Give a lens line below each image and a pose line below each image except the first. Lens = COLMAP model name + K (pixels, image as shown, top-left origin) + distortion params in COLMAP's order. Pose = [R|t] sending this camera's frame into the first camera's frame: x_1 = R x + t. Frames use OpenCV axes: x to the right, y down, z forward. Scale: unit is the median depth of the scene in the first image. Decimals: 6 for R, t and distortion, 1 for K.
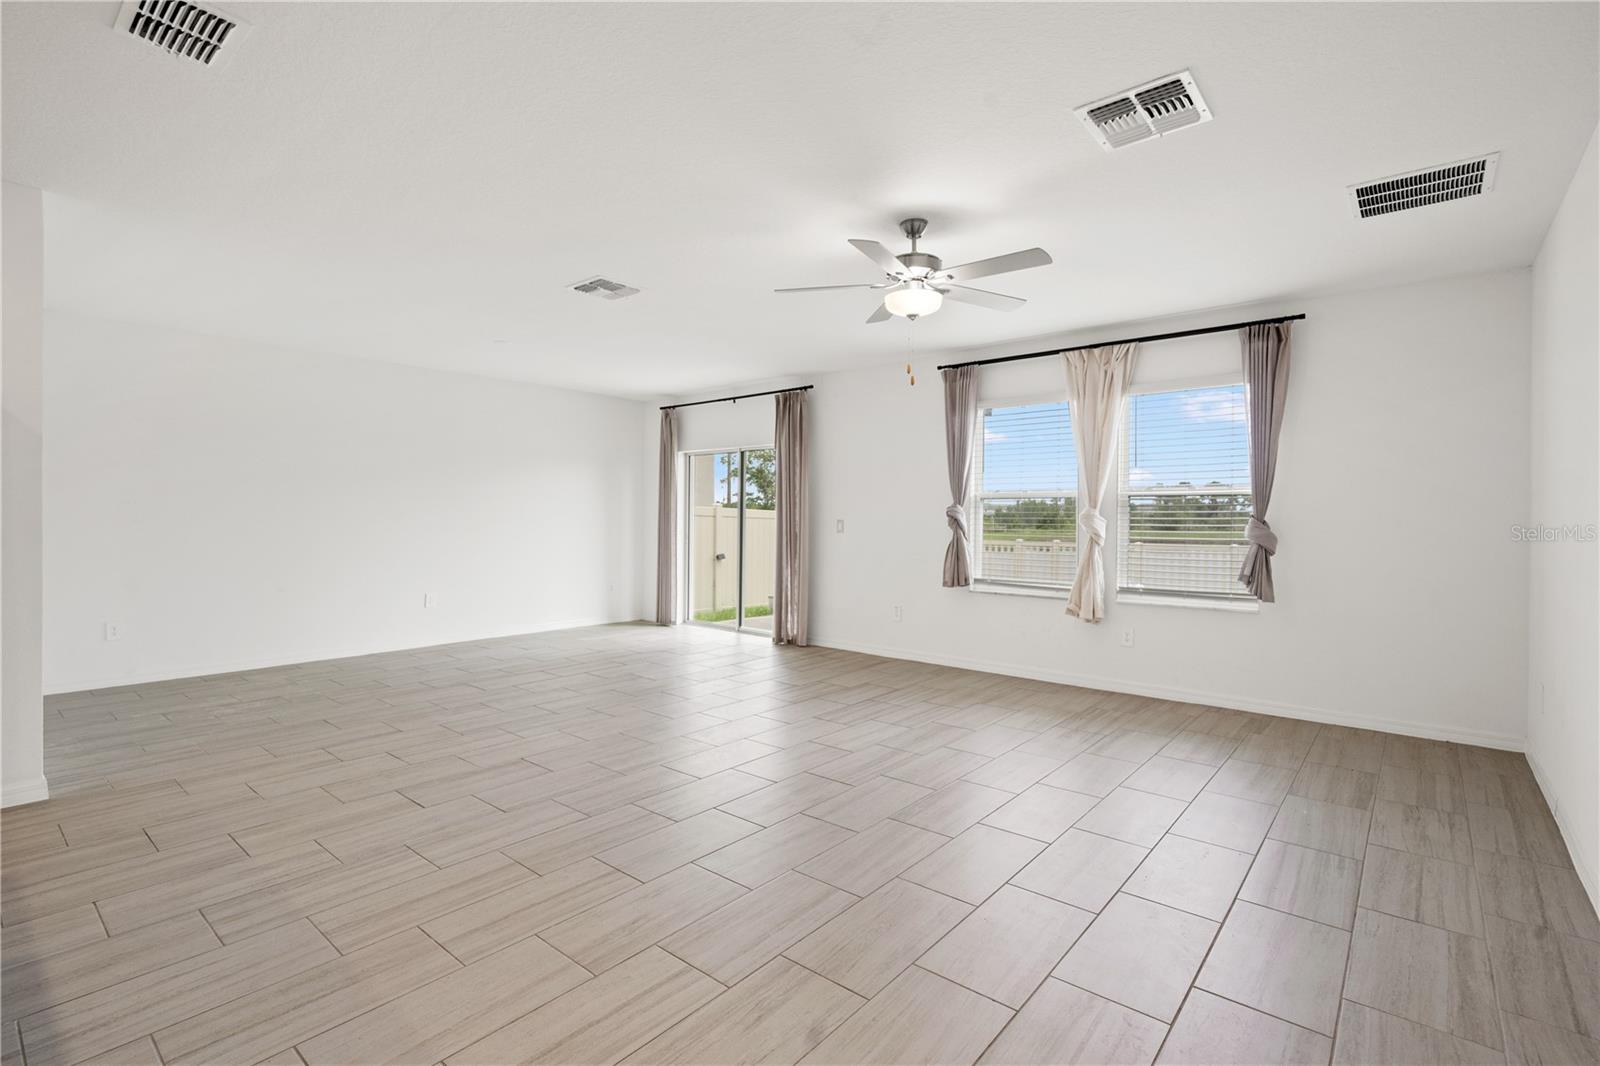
lens RADIAL K [[742.4, 0, 789.6], [0, 742.4, 516.4], [0, 0, 1]] dist [0.001018, 0.000085]
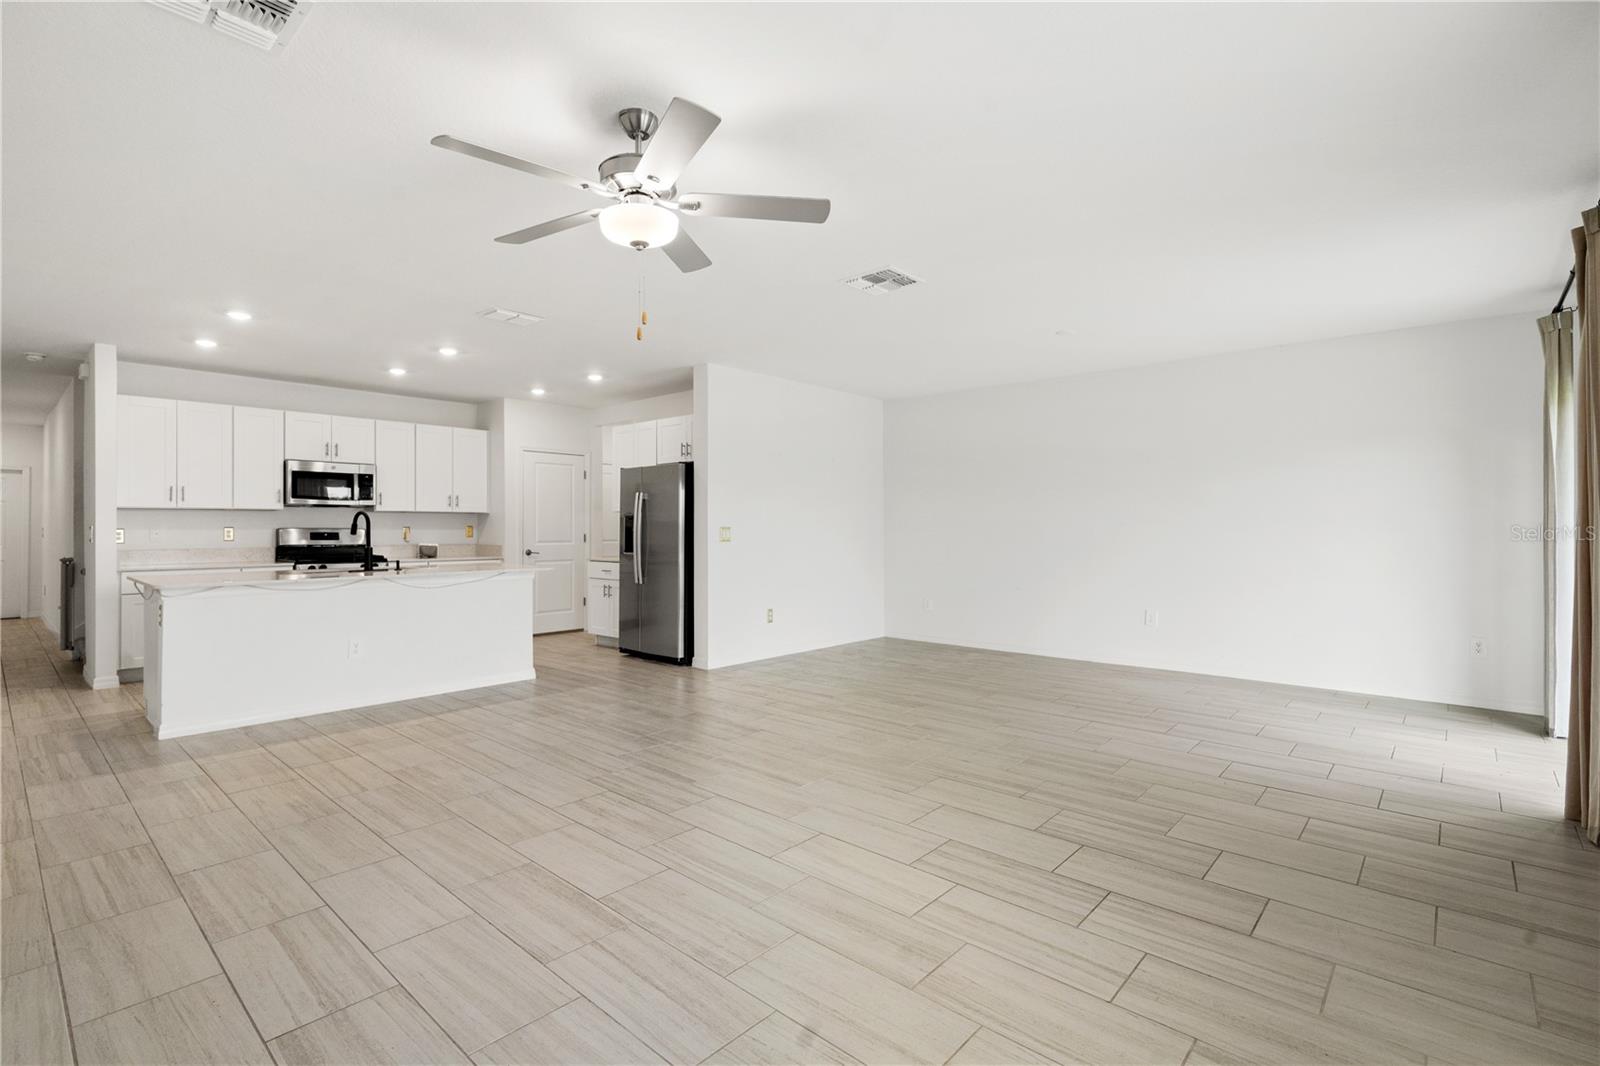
lens RADIAL K [[727.6, 0, 789.6], [0, 727.6, 528.4], [0, 0, 1]] dist [0.002718, 0.000222]
pose [[-0.030647, -0.009197, -0.999488, 0.869617], [-0.000110, 0.999958, -0.009198, 0.015368], [0.999530, -0.000172, -0.030647, 1.168523]]
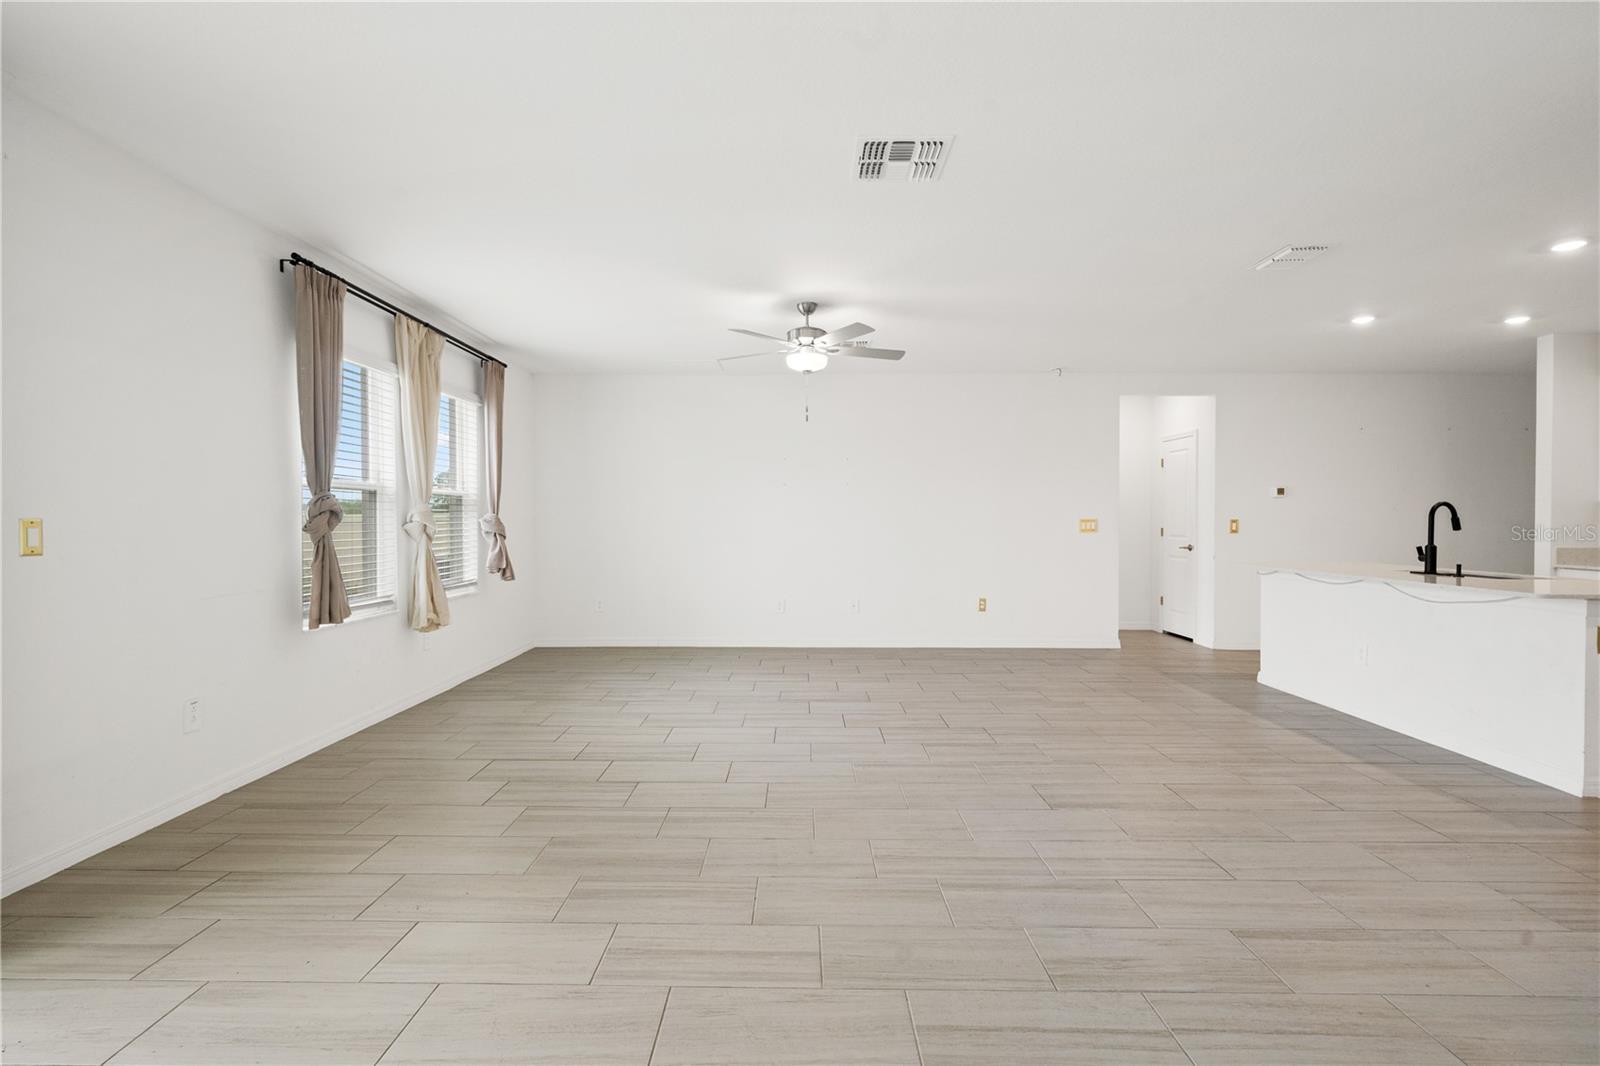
lens RADIAL K [[727.6, 0, 789.6], [0, 727.6, 528.4], [0, 0, 1]] dist [0.002718, 0.000222]
pose [[-0.638279, -0.017532, 0.769605, -0.861821], [-0.008532, 0.999840, 0.015701, 0.000984], [-0.769758, 0.003455, -0.638327, 1.893190]]
